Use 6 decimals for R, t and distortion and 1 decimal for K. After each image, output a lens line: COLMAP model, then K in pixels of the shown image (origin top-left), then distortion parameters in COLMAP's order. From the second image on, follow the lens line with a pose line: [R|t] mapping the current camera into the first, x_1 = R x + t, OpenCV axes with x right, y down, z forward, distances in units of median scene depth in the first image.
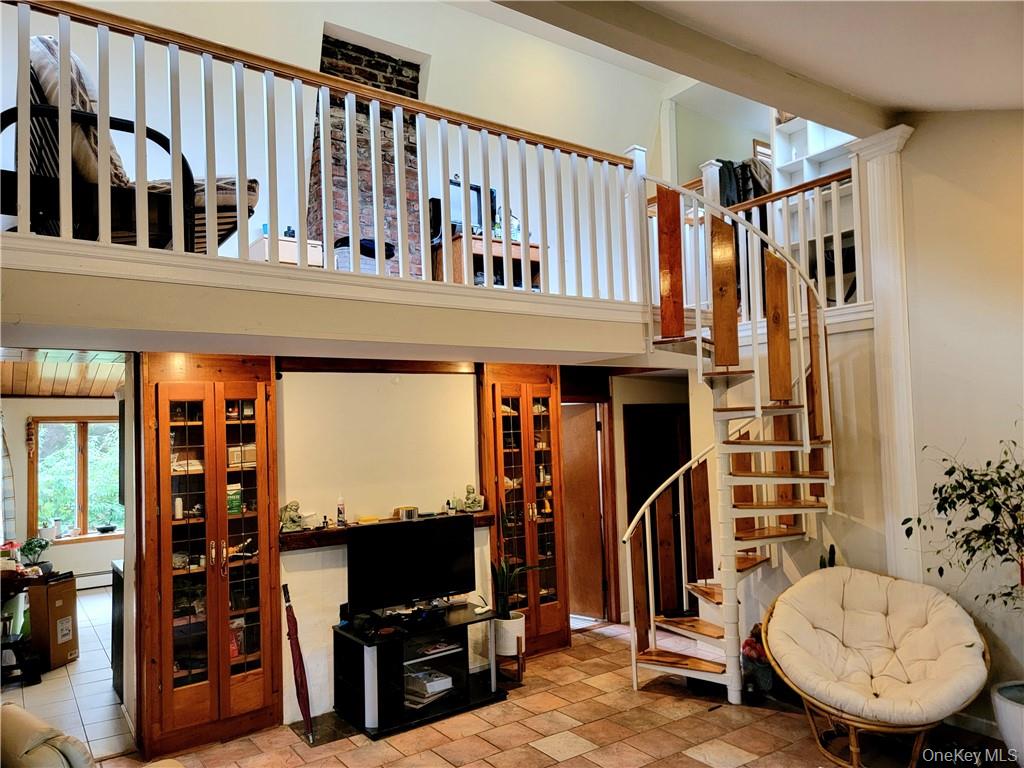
lens RADIAL K [[709.8, 0, 512.0], [0, 709.8, 384.0], [0, 0, 1]] dist [0.035393, 0.002251]
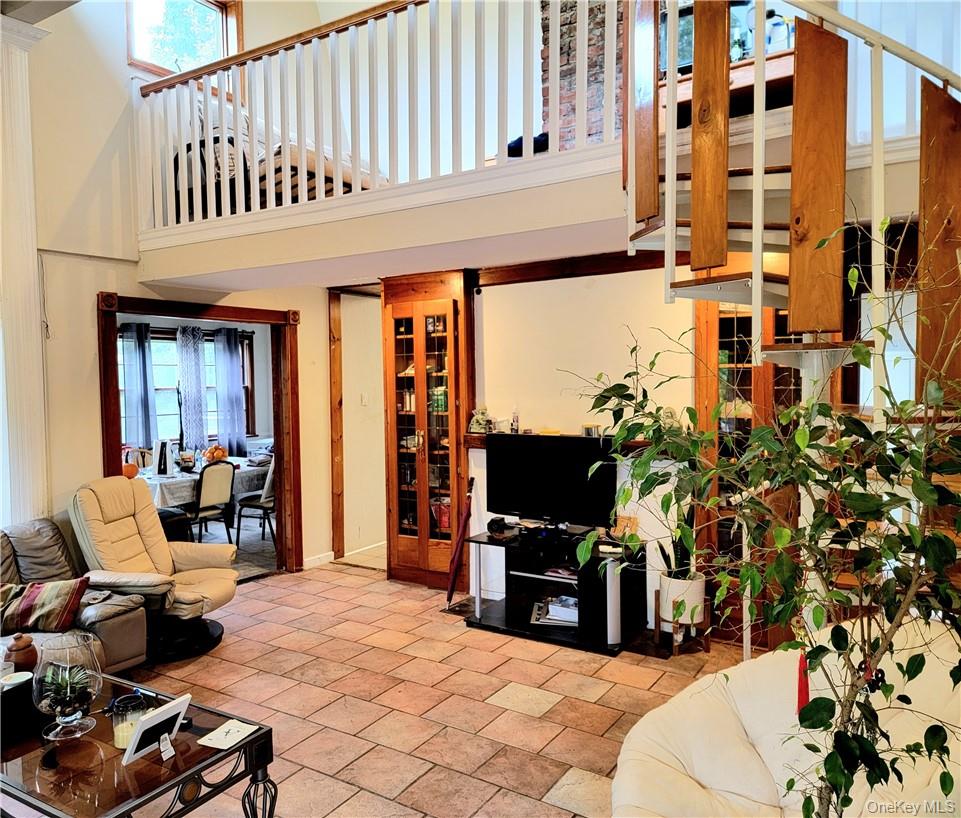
lens RADIAL K [[765.8, 0, 428.9], [0, 765.8, 401.7], [0, 0, 1]] dist [0.099278, 0.000436]
pose [[0.348597, 0.062189, -0.935207, 0.818341], [0.066349, 0.993656, 0.090808, 0.048175], [0.934921, -0.093706, 0.342259, 0.551803]]
